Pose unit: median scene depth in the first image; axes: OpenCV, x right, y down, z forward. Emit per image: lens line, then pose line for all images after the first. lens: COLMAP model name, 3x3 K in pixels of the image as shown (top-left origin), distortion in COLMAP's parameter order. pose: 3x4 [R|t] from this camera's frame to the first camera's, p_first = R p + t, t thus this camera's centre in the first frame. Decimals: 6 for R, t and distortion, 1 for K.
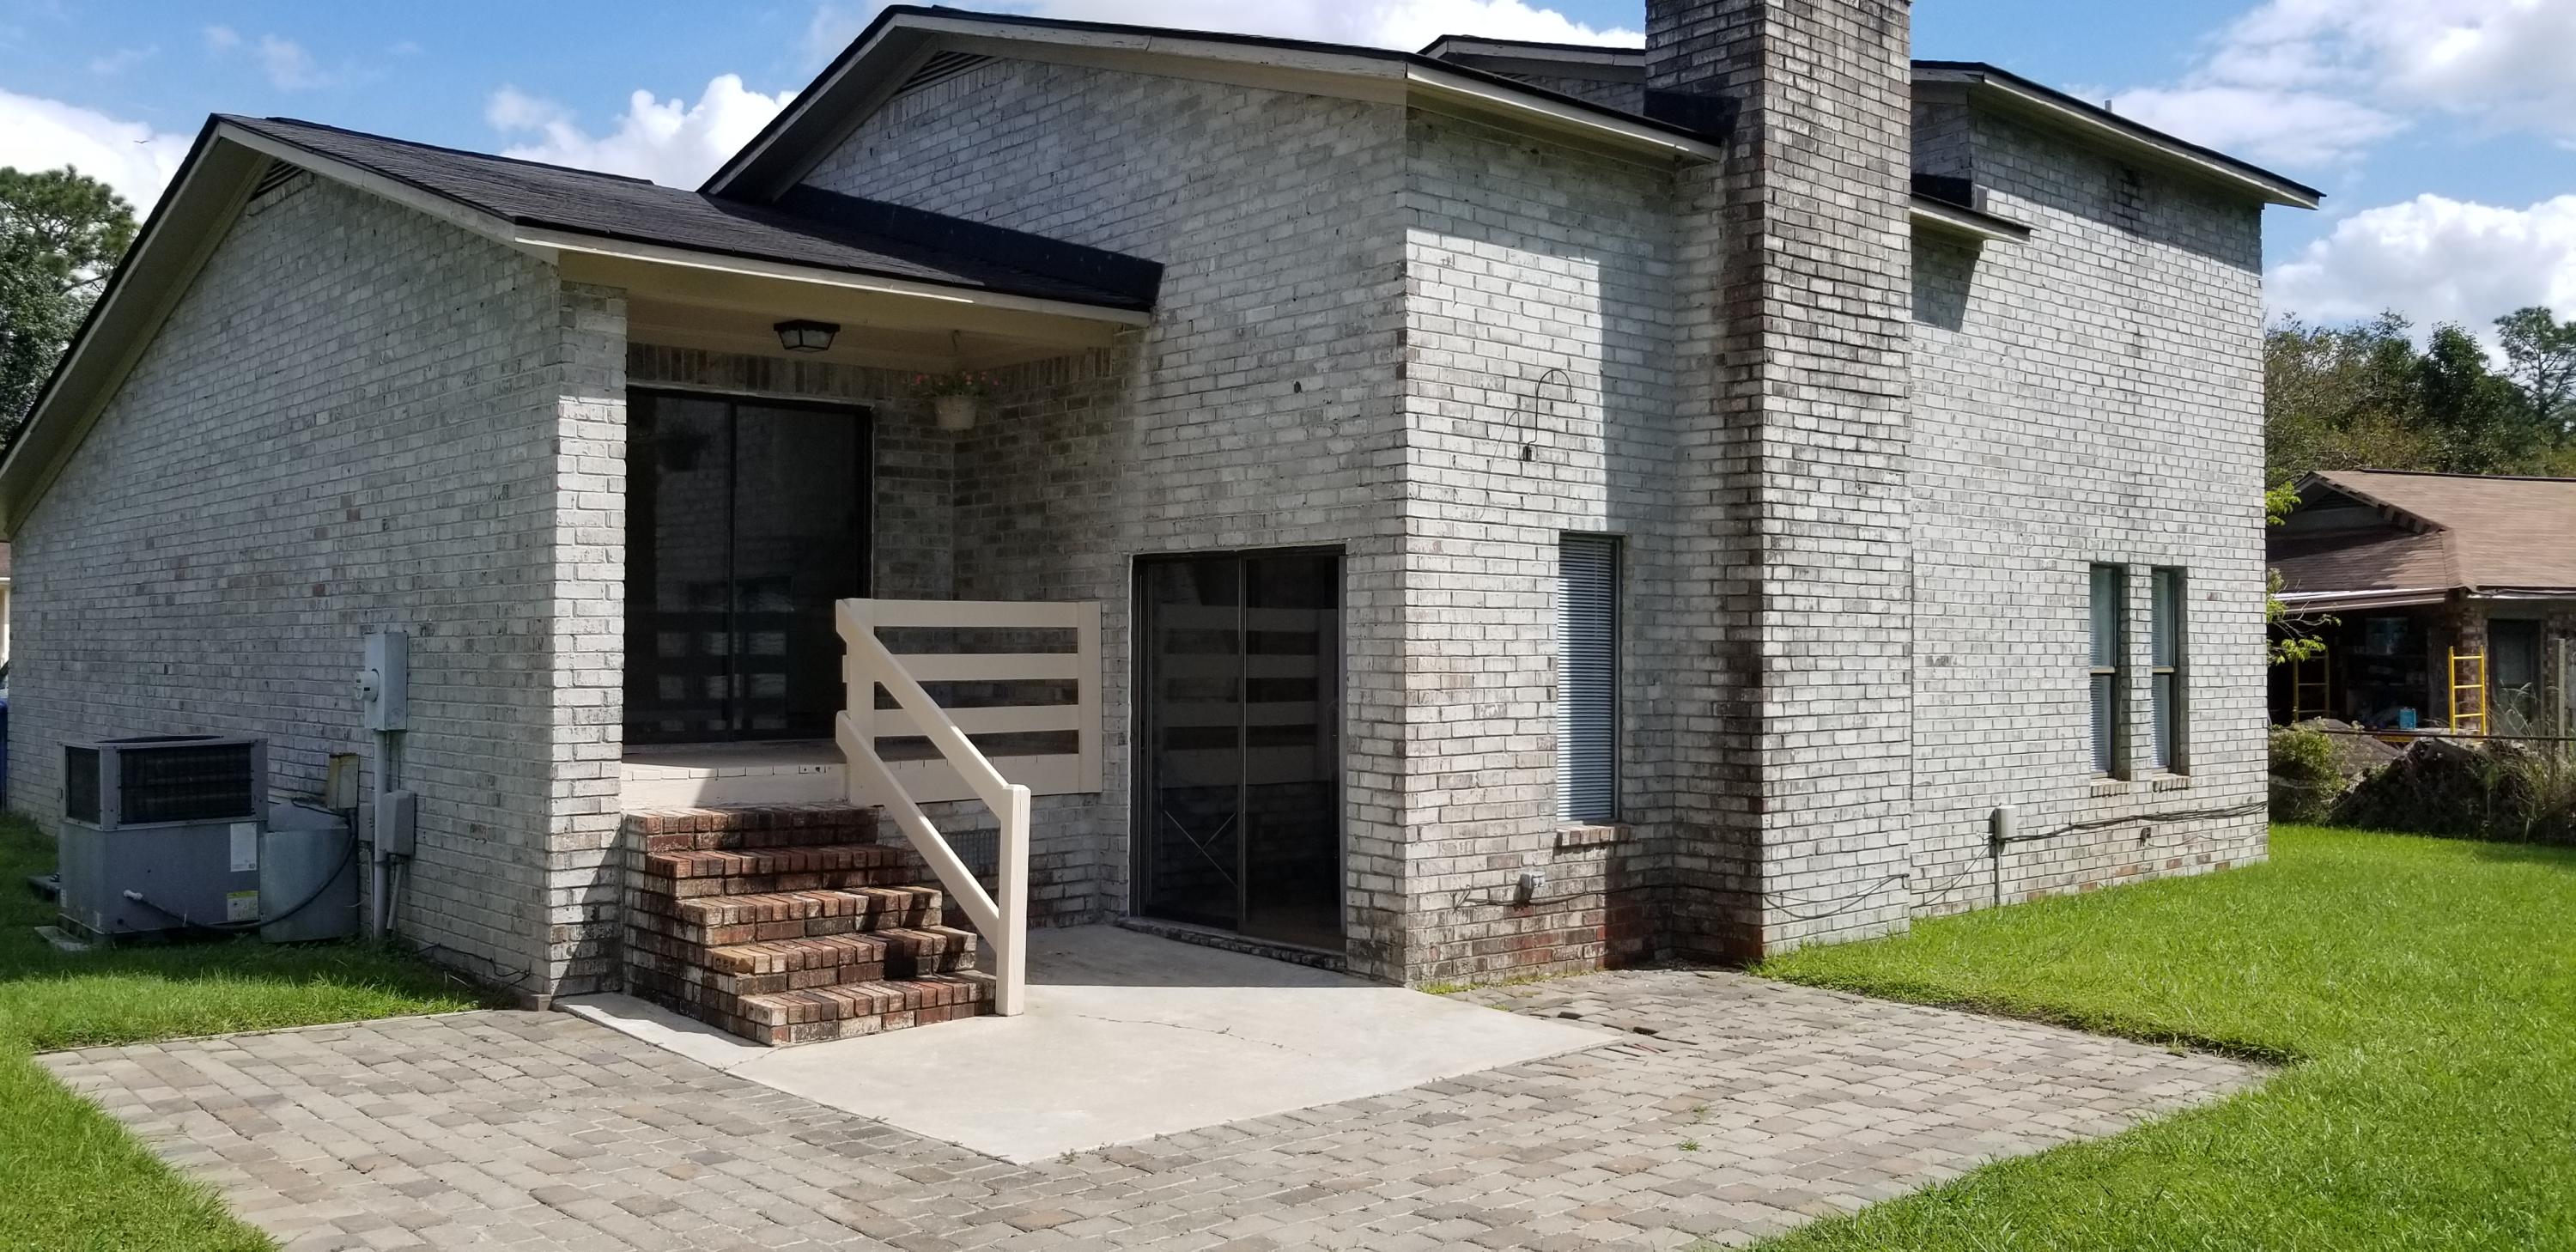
lens RADIAL K [[2047.8, 0, 1232.4], [0, 2047.8, 604.5], [0, 0, 1]] dist [-0.001741, -0.010958]
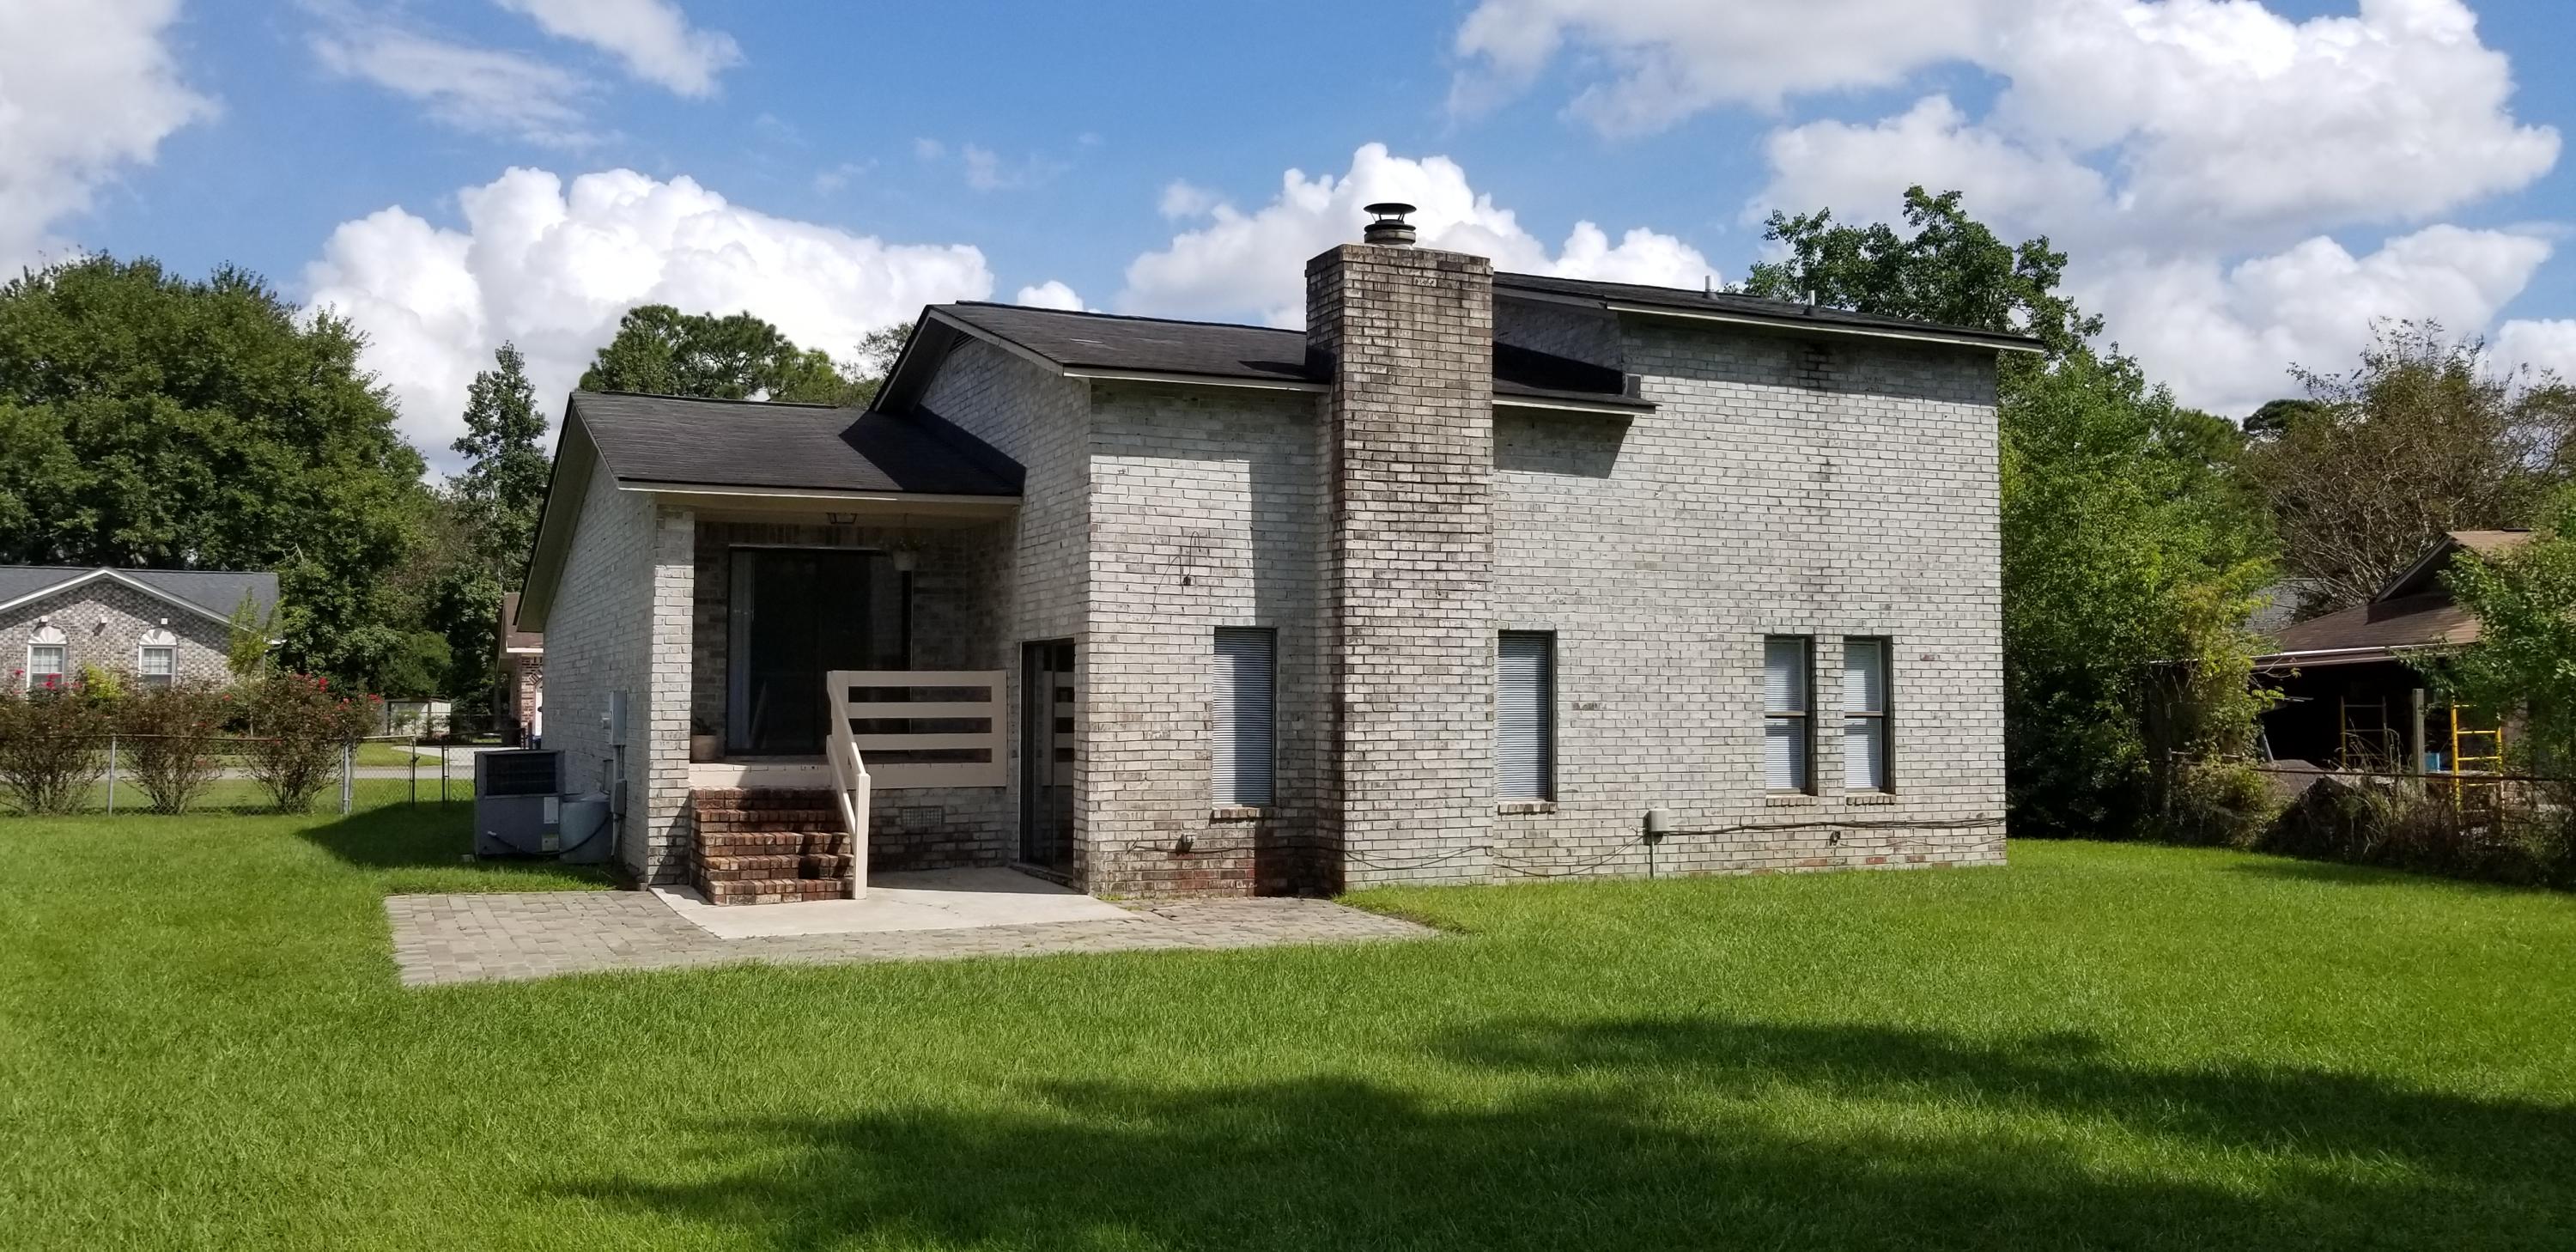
lens RADIAL K [[2047.8, 0, 1232.4], [0, 2047.8, 604.5], [0, 0, 1]] dist [-0.001741, -0.010958]
pose [[0.949900, -0.017189, -0.312080, 0.667930], [0.008777, 0.999560, -0.028337, -0.006838], [0.312429, 0.024178, 0.949633, -0.544719]]
